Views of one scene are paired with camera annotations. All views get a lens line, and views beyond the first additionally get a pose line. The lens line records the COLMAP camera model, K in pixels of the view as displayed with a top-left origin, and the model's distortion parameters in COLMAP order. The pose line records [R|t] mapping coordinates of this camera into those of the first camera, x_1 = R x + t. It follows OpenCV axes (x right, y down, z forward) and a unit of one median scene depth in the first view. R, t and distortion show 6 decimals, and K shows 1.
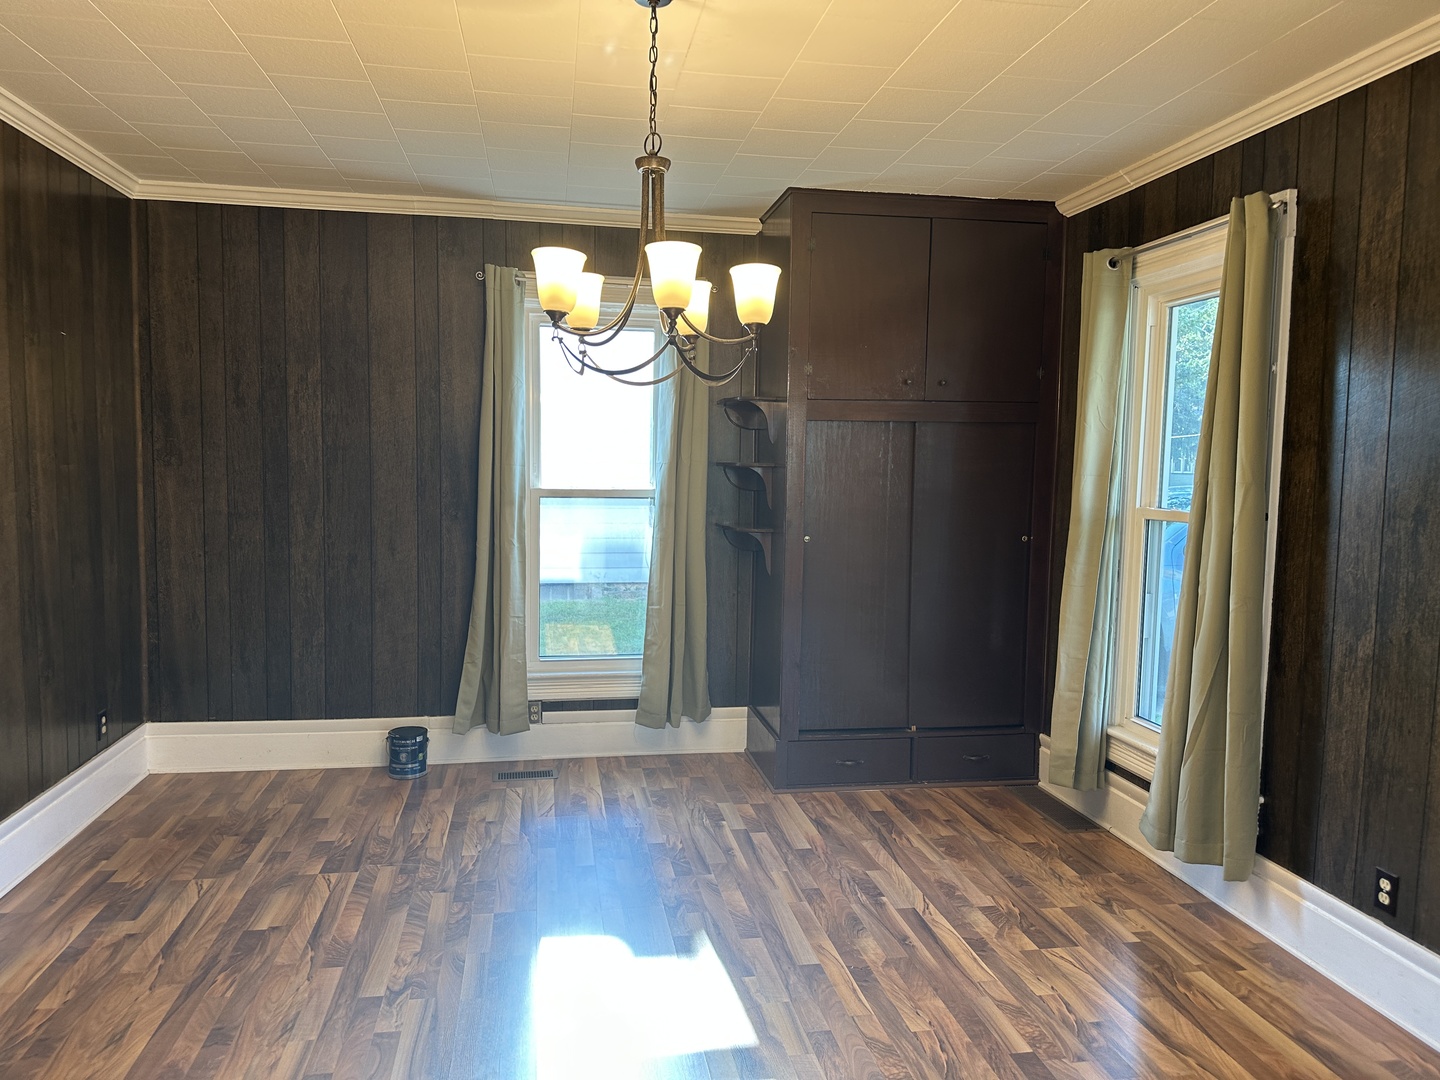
lens RADIAL K [[1017.6, 0, 722.2], [0, 1017.6, 541.8], [0, 0, 1]] dist [0.112886, -0.151357]
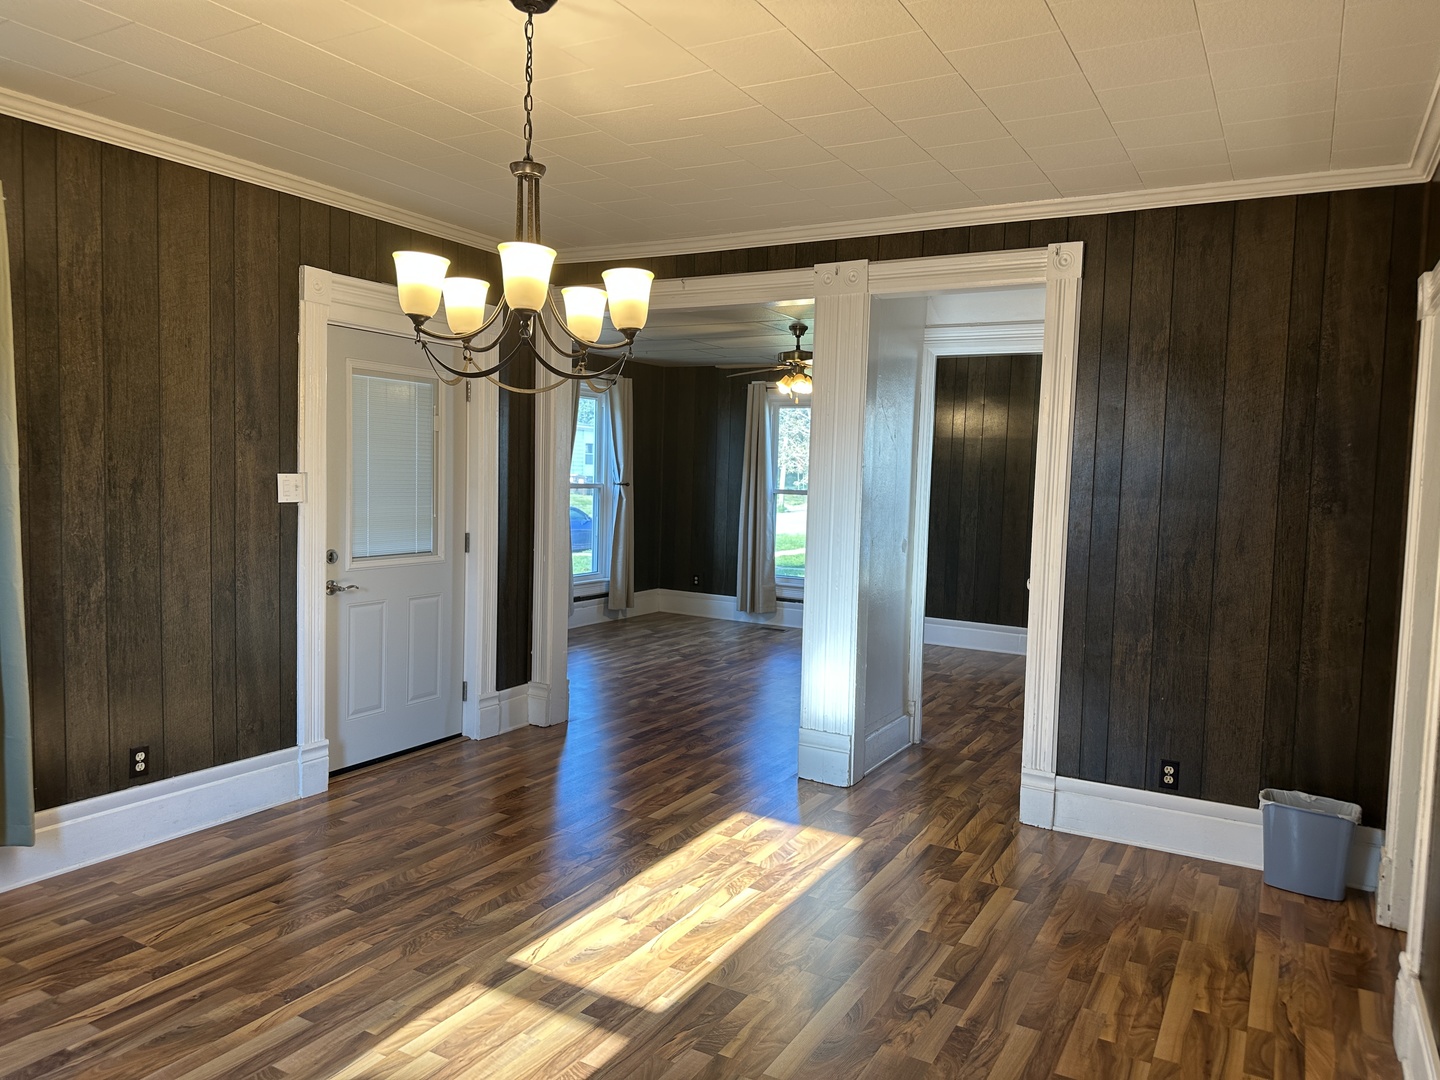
lens RADIAL K [[1011.3, 0, 720.0], [0, 1011.3, 540.0], [0, 0, 1]] dist [0.001452, 0.001483]
pose [[-0.768351, -0.082629, 0.634672, -0.544360], [0.012959, 0.989420, 0.144502, -0.094827], [-0.639897, 0.119253, -0.759151, 1.056245]]
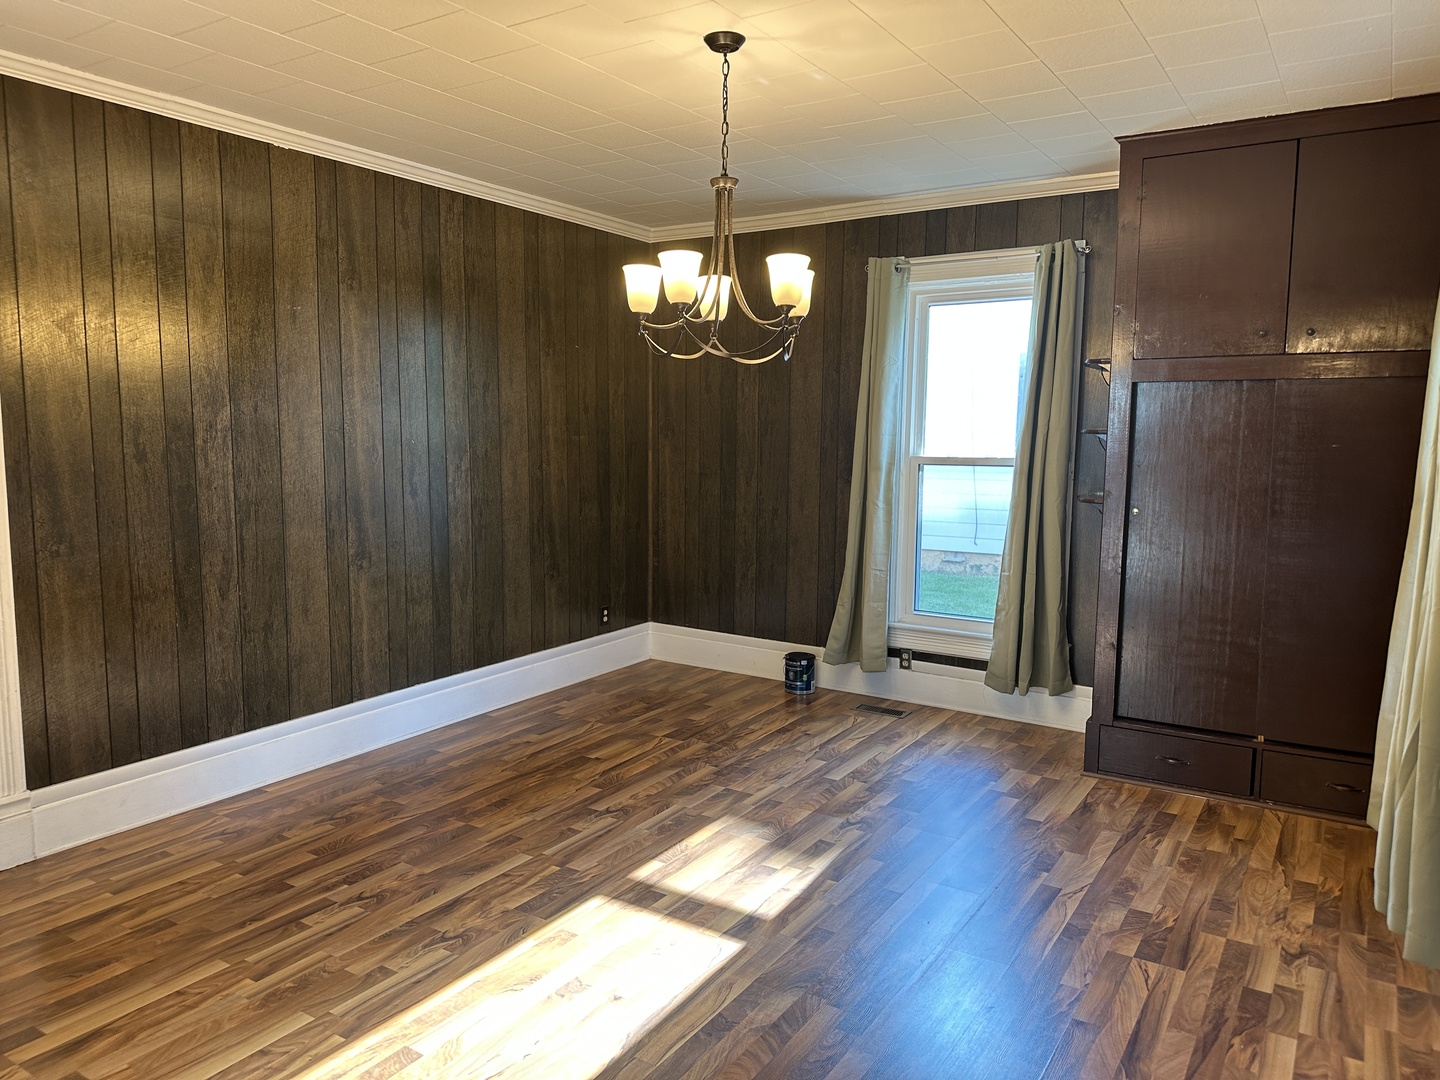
lens RADIAL K [[1017.6, 0, 722.2], [0, 1017.6, 541.8], [0, 0, 1]] dist [0.112886, -0.151357]
pose [[0.734634, 0.065543, -0.675290, 0.501761], [-0.053162, 0.997823, 0.039014, 0.009067], [0.676378, 0.007238, 0.736520, 0.061512]]
